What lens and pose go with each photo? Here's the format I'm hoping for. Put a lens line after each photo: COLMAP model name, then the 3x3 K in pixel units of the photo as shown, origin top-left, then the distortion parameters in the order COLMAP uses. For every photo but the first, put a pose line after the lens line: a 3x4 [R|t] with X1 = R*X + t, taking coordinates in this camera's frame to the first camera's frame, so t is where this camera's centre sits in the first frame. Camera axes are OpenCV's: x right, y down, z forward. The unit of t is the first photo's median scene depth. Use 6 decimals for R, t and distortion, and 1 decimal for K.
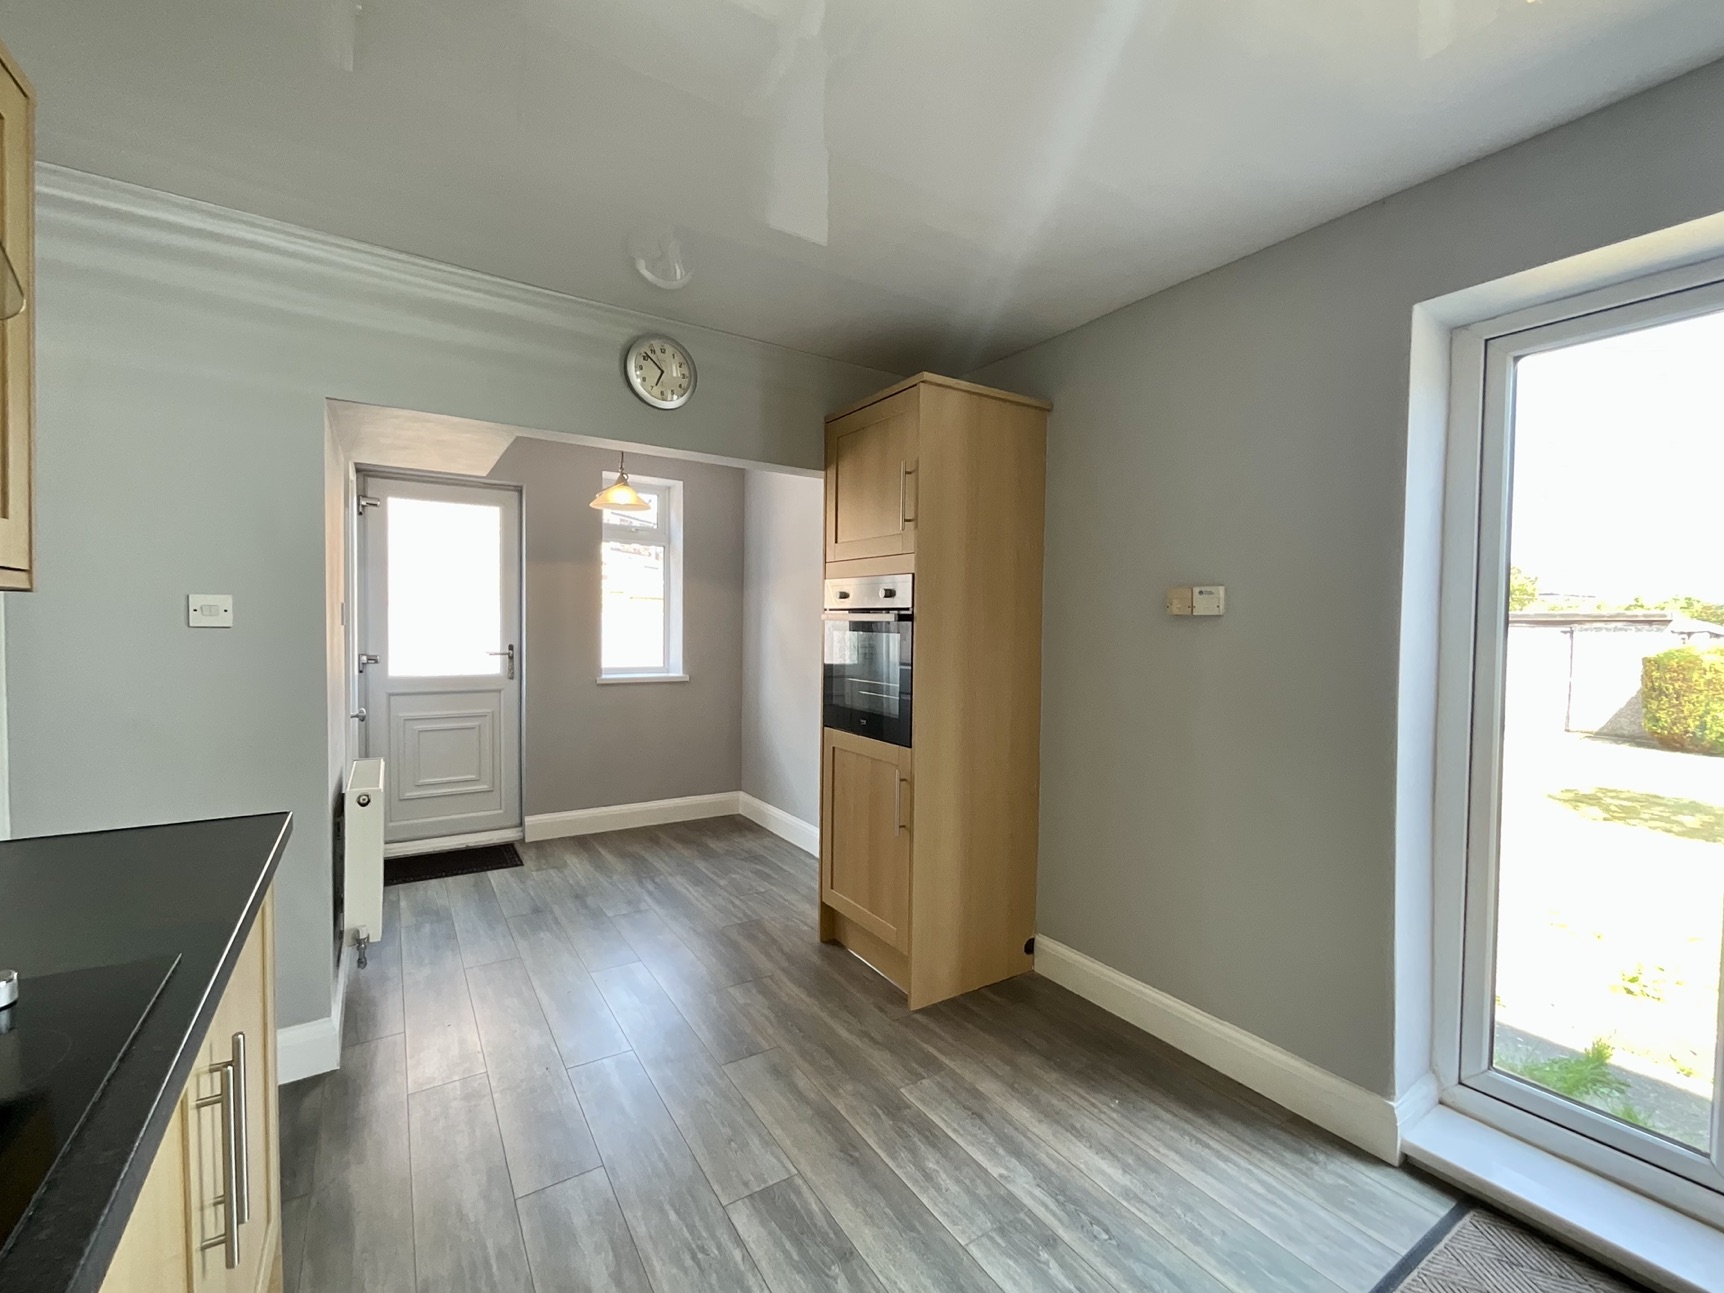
lens RADIAL K [[732.9, 0, 862.0], [0, 732.9, 646.5], [0, 0, 1]] dist [-0.002419, -0.000025]
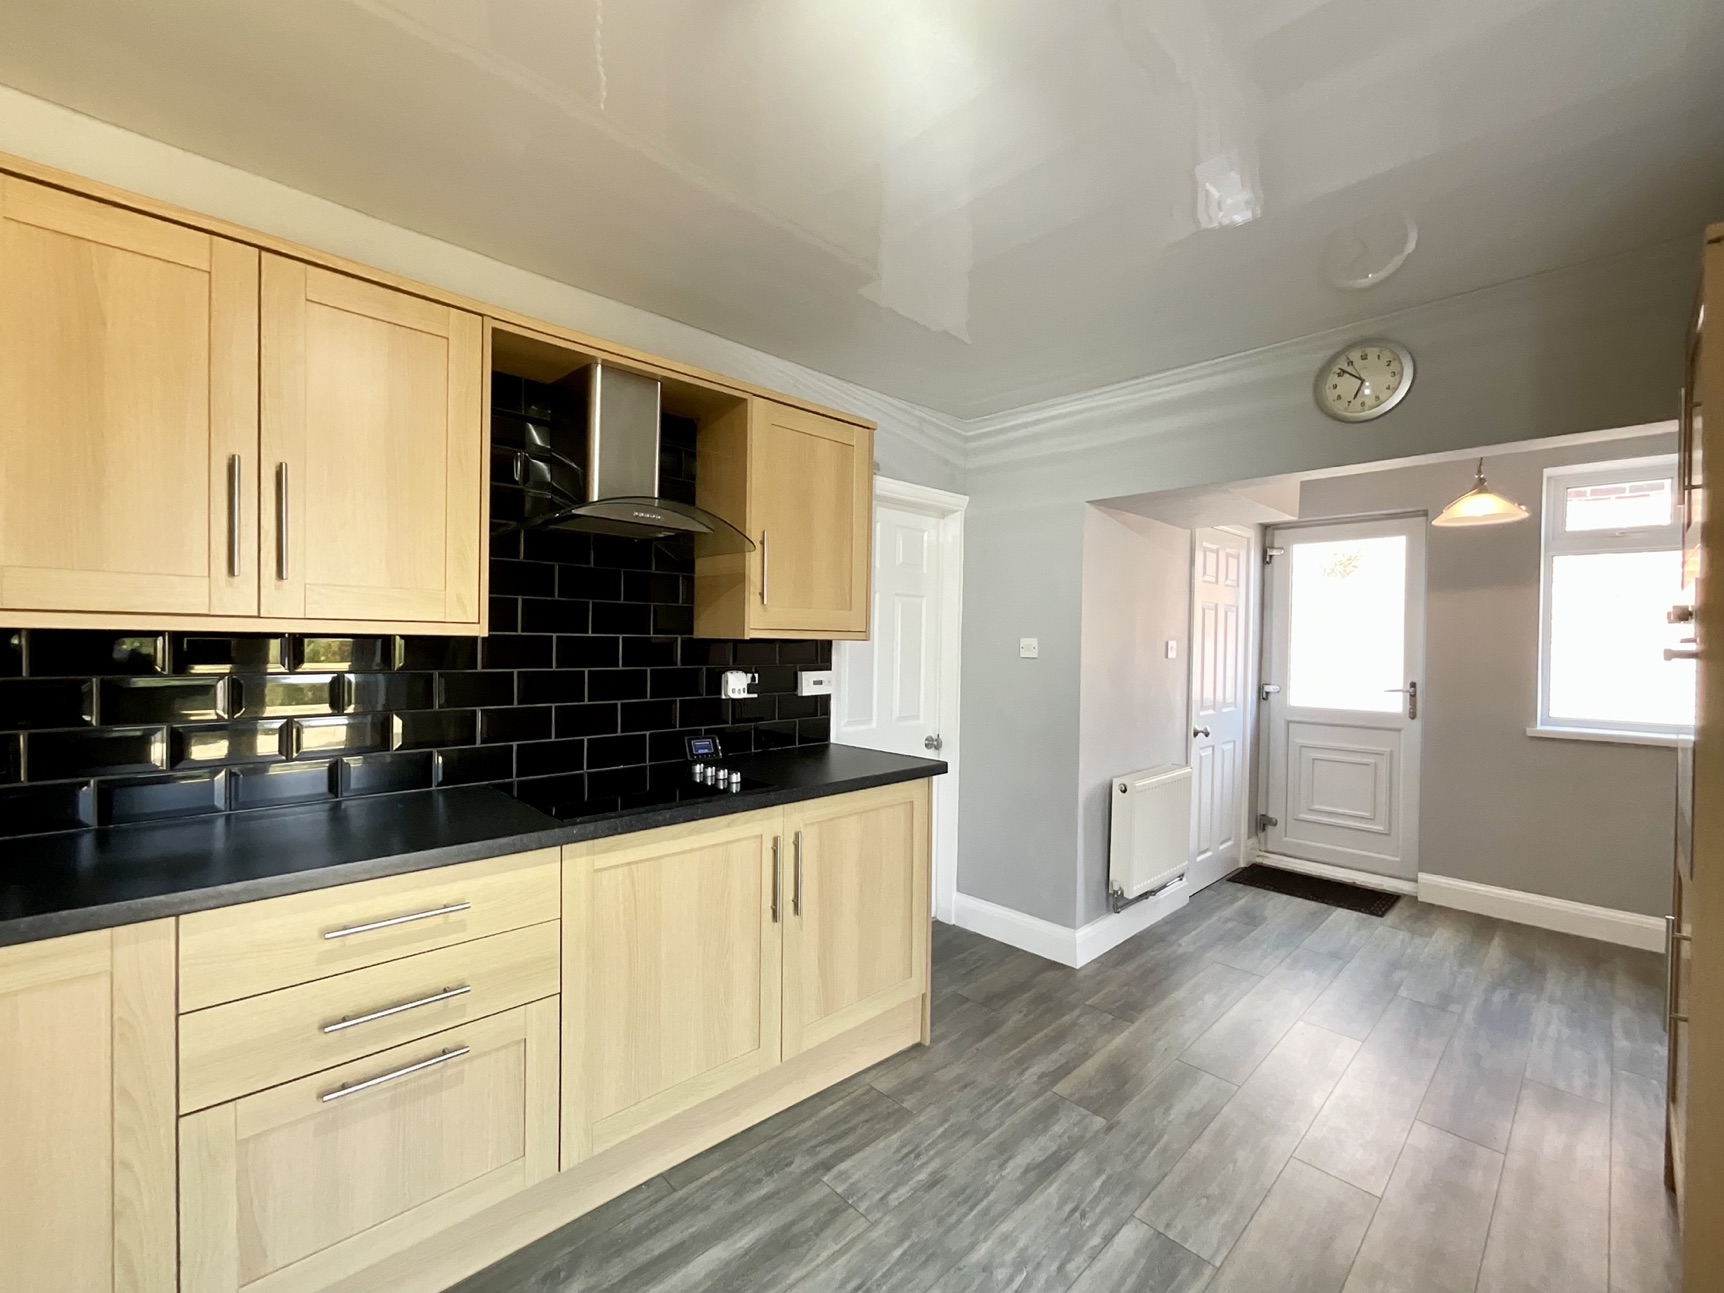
lens RADIAL K [[711.0, 0, 862.0], [0, 711.0, 646.5], [0, 0, 1]] dist [-0.002971, -0.000022]
pose [[0.189025, -0.003362, -0.981967, 0.338468], [-0.041781, 0.999061, -0.011464, -0.009844], [0.981083, 0.043195, 0.188707, 0.179482]]
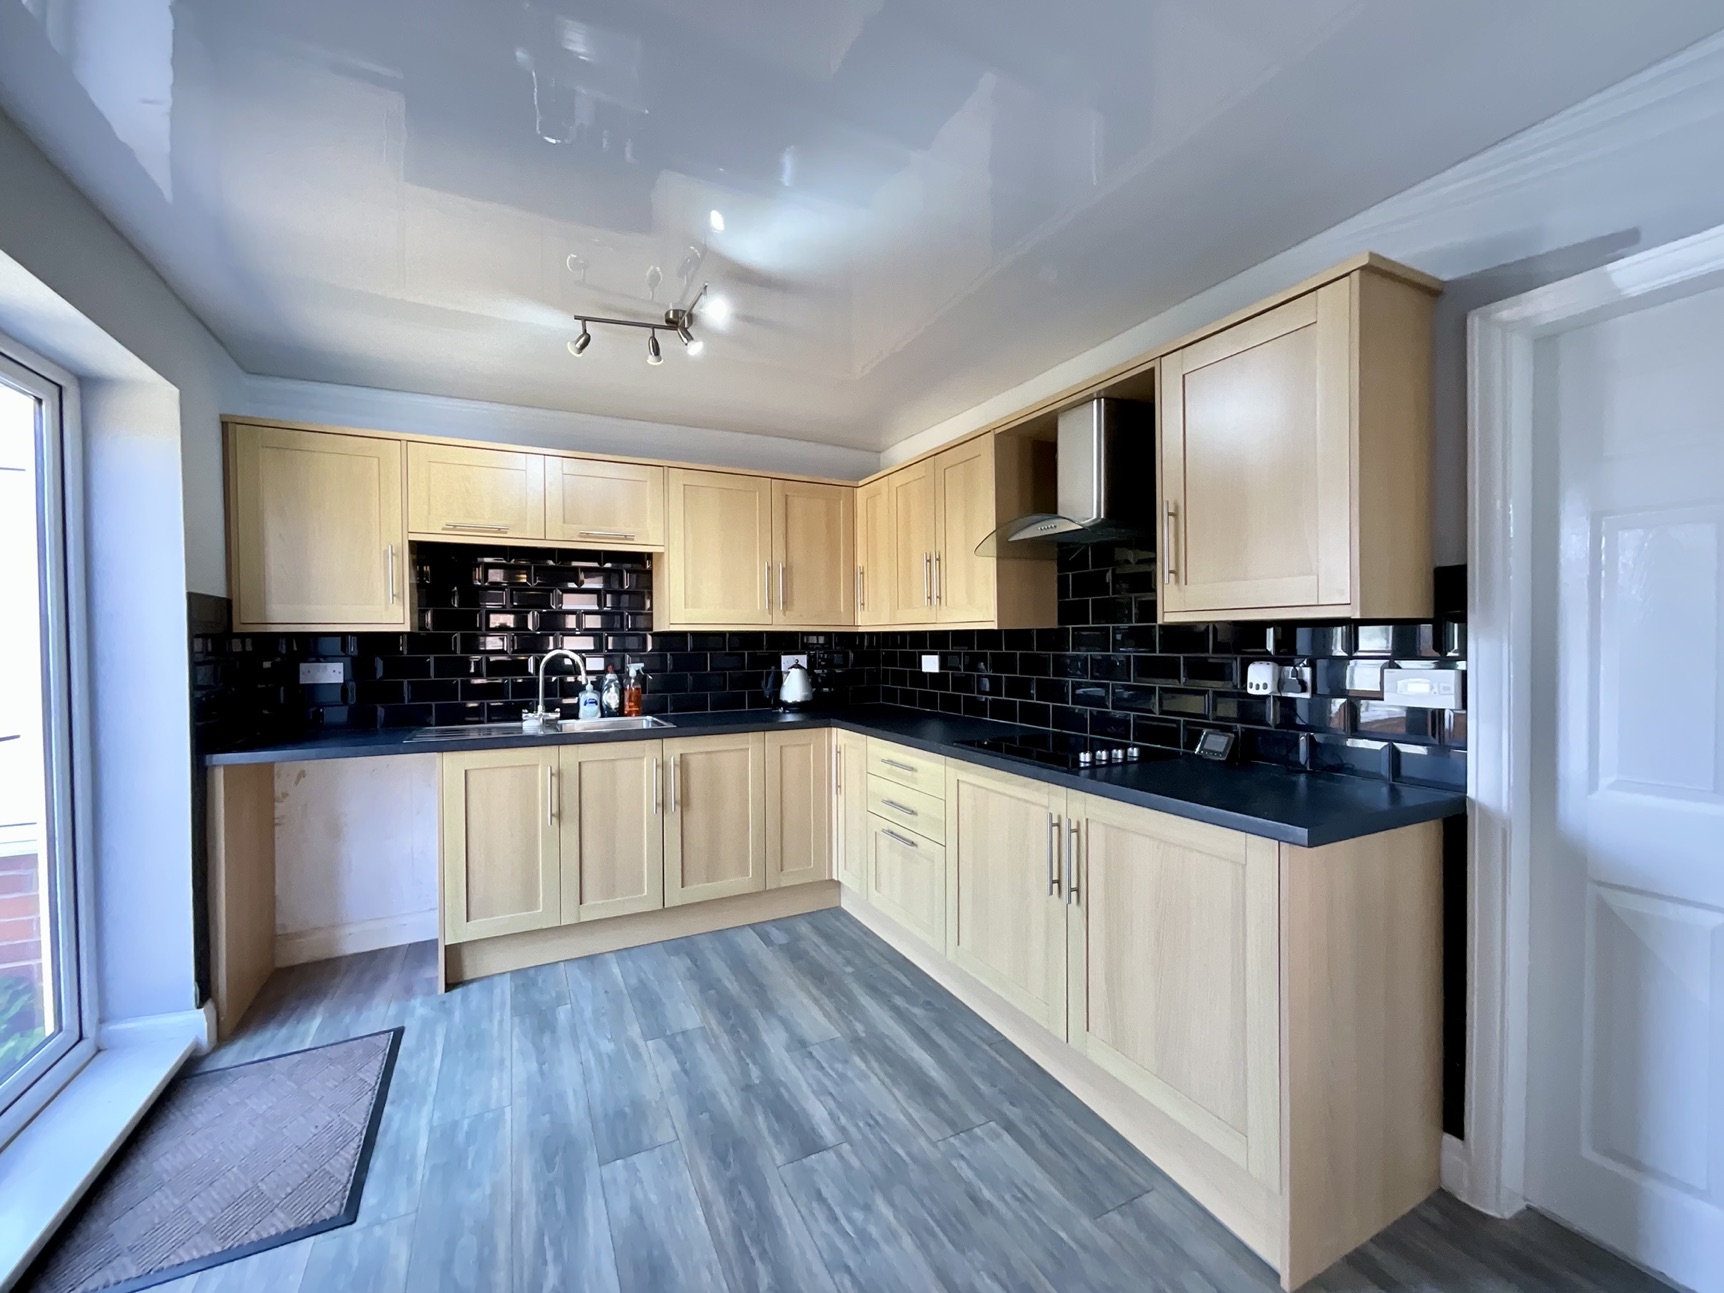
lens RADIAL K [[711.0, 0, 862.0], [0, 711.0, 646.5], [0, 0, 1]] dist [-0.002971, -0.000022]
pose [[-0.994147, -0.001312, 0.108026, -0.113713], [0.003785, 0.998890, 0.046959, -0.028914], [-0.107968, 0.047093, -0.993038, 0.789785]]
